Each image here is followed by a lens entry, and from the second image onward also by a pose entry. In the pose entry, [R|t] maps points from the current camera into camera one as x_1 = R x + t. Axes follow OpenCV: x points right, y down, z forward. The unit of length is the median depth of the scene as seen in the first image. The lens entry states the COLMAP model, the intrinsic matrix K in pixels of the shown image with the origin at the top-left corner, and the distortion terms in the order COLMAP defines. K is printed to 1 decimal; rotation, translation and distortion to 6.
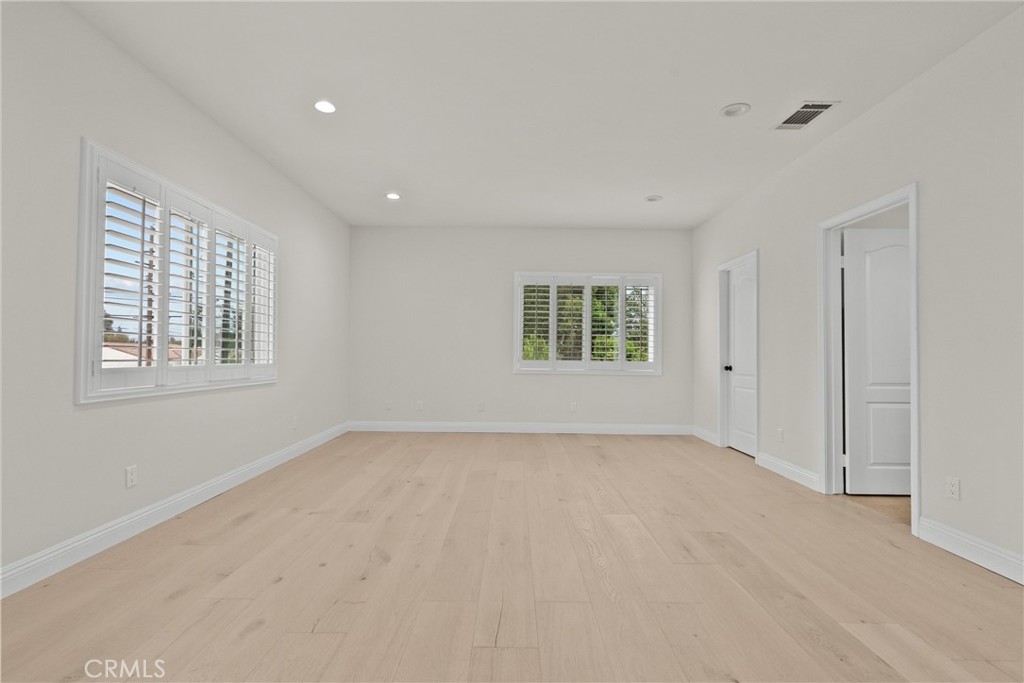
lens RADIAL K [[466.3, 0, 507.9], [0, 466.3, 344.1], [0, 0, 1]] dist [-0.001215, 0.000731]
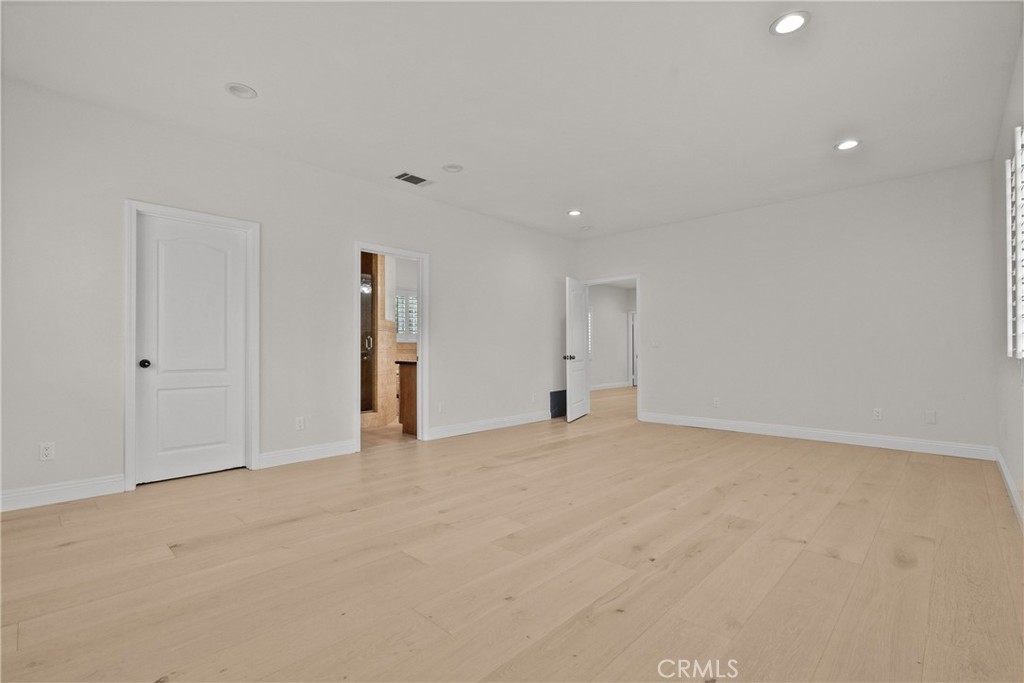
lens RADIAL K [[466.3, 0, 507.9], [0, 466.3, 344.1], [0, 0, 1]] dist [-0.001215, 0.000731]
pose [[-0.727846, 0.002740, 0.685735, -0.412500], [-0.018985, 0.999528, -0.024145, 0.036296], [-0.685477, -0.030593, -0.727451, 1.329683]]
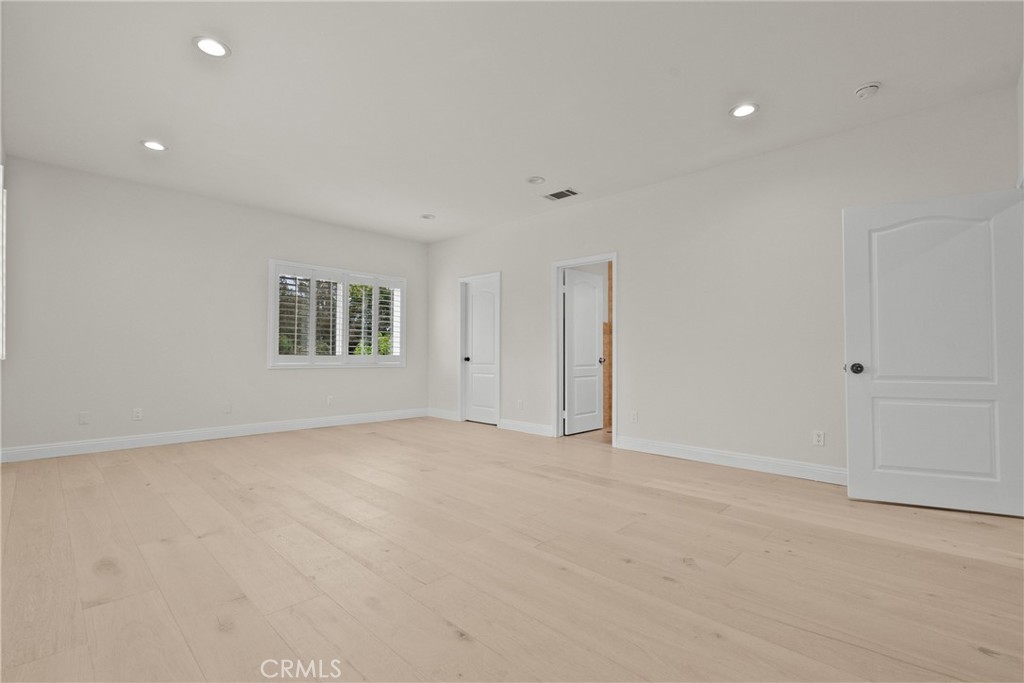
lens RADIAL K [[466.3, 0, 507.9], [0, 466.3, 344.1], [0, 0, 1]] dist [-0.001215, 0.000731]
pose [[0.699564, 0.007736, 0.714528, -0.434668], [-0.012508, 0.999921, 0.001421, 0.008485], [-0.714460, -0.009931, 0.699606, 0.022350]]
